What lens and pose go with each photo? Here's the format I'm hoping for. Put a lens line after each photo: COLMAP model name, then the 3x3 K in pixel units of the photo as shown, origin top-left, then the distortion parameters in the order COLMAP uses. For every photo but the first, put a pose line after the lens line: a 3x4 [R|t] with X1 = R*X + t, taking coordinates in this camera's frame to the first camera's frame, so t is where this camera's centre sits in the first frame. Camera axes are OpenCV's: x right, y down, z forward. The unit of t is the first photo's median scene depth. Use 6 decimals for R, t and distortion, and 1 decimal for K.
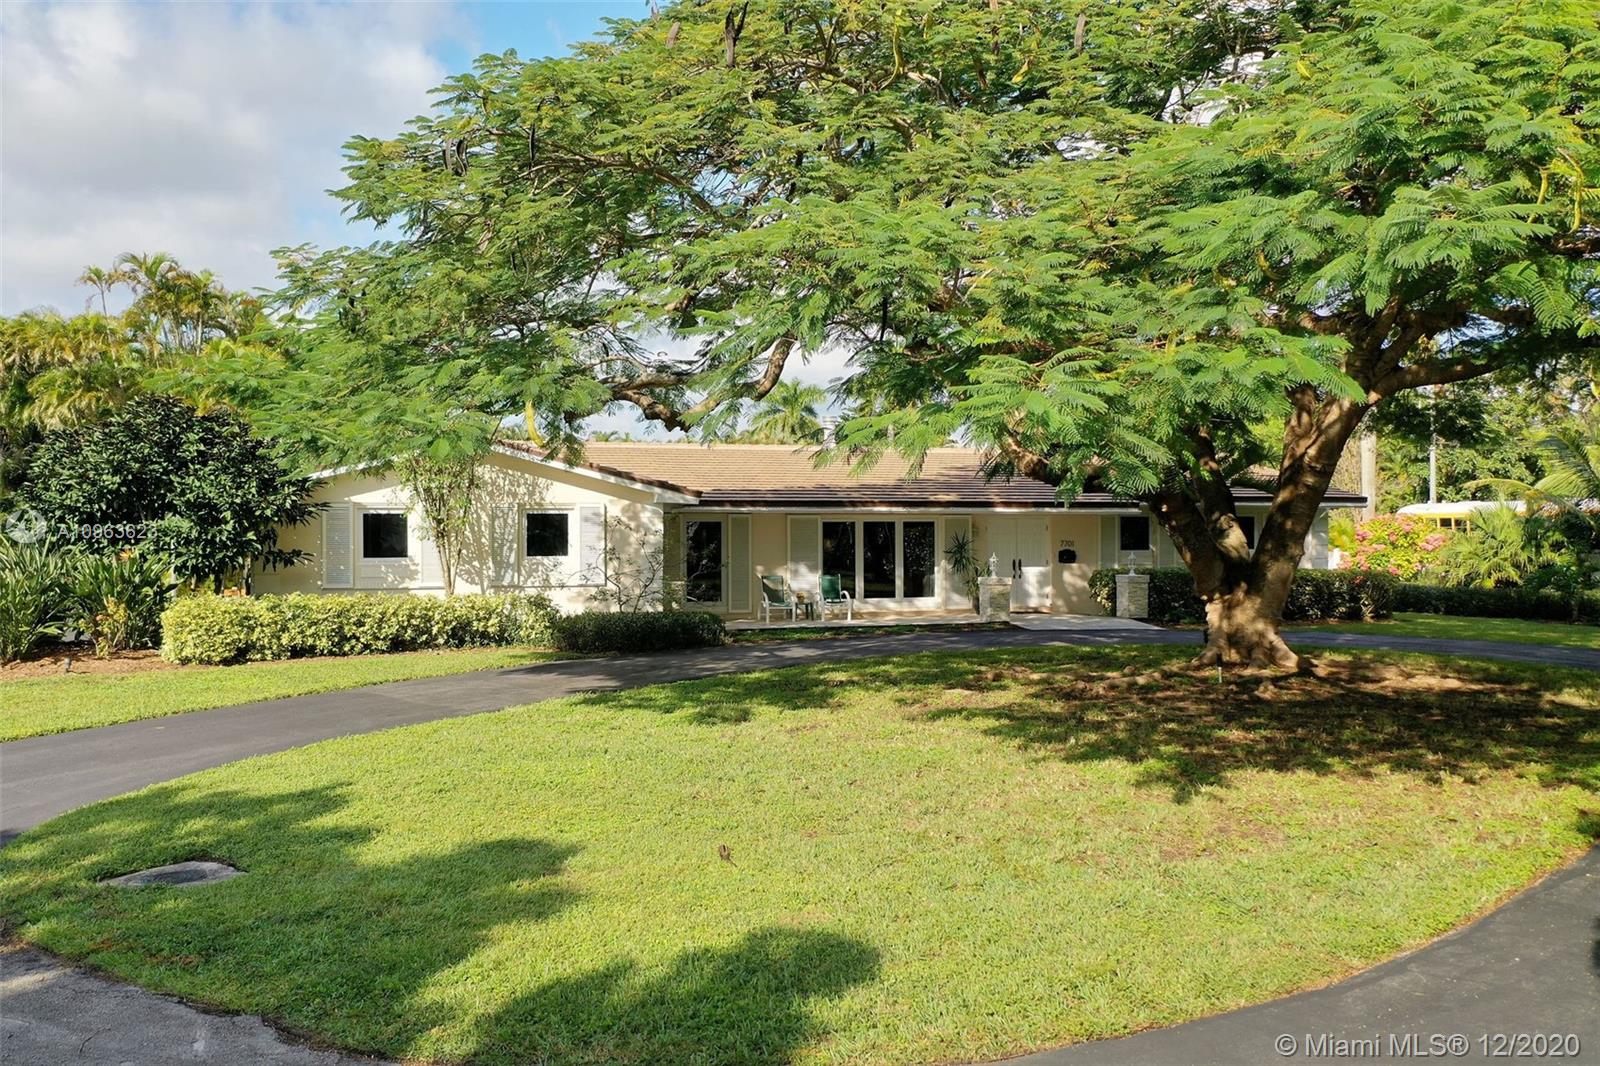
lens RADIAL K [[1332.1, 0, 799.9], [0, 1332.1, 534.1], [0, 0, 1]] dist [0.080729, 0.002297]
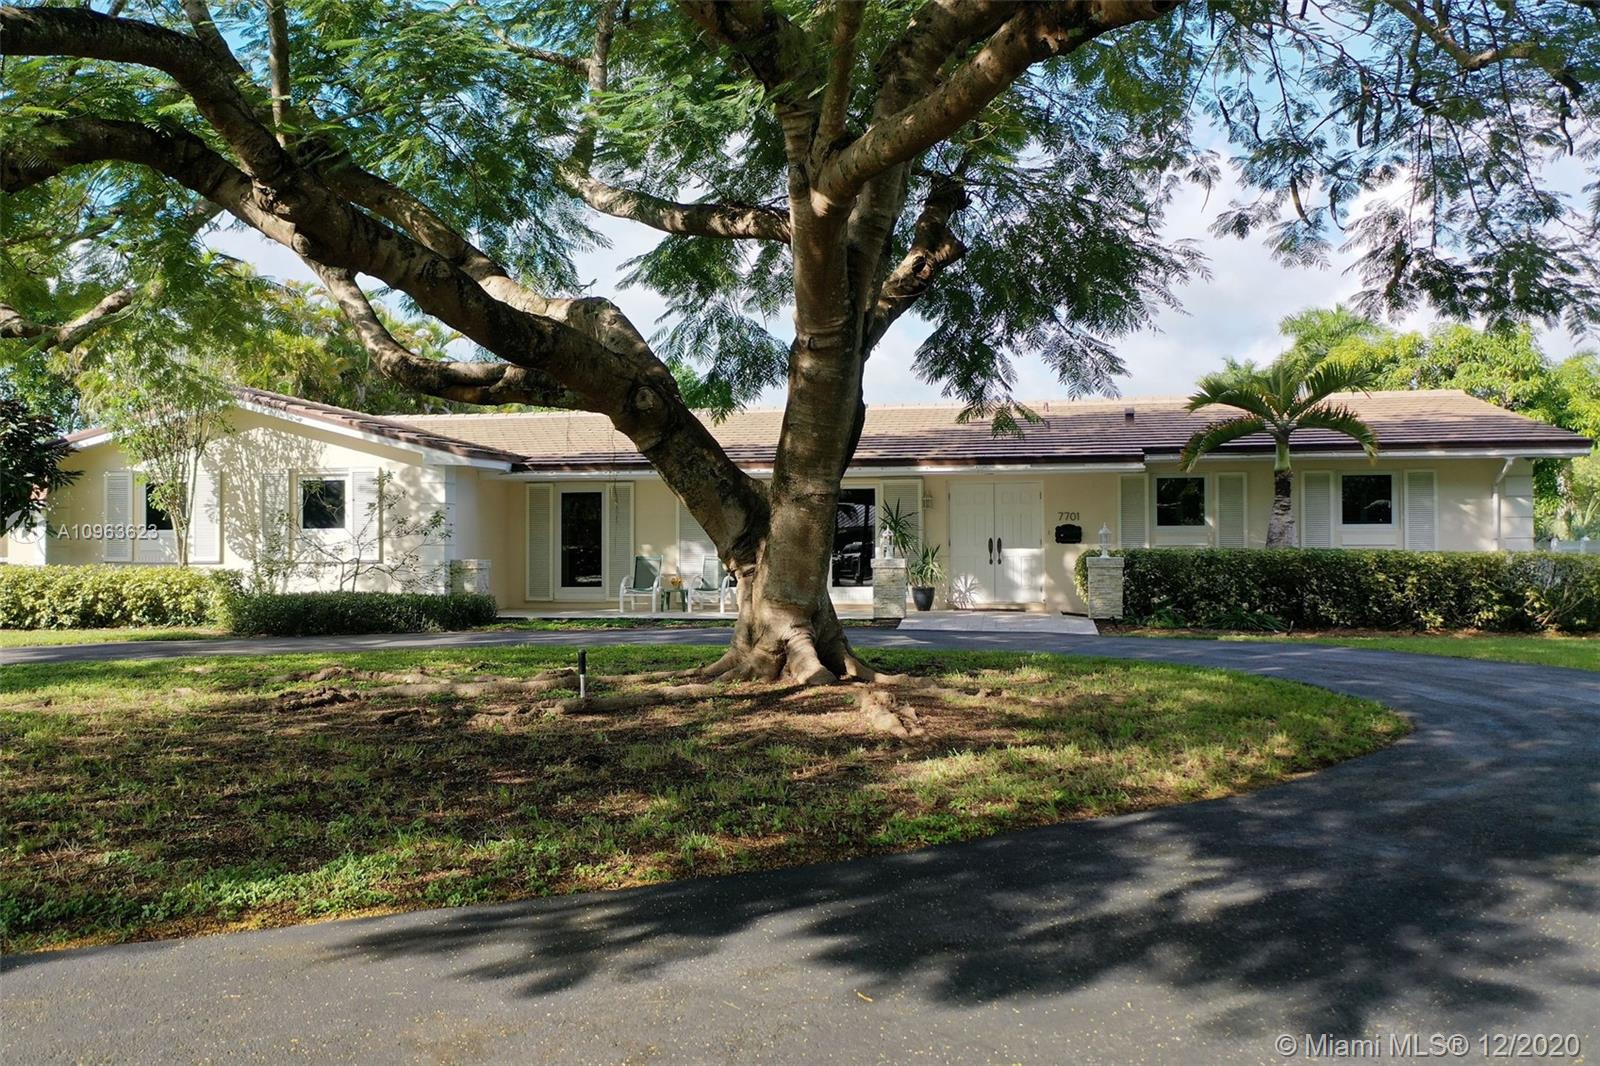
lens RADIAL K [[1332.1, 0, 800.0], [0, 1332.1, 530.1], [0, 0, 1]] dist [0.080729, 0.002297]
pose [[0.883504, -0.007580, -0.468363, 0.506329], [0.000958, 0.999896, -0.014376, 0.030760], [0.468423, 0.012252, 0.883419, 0.359807]]
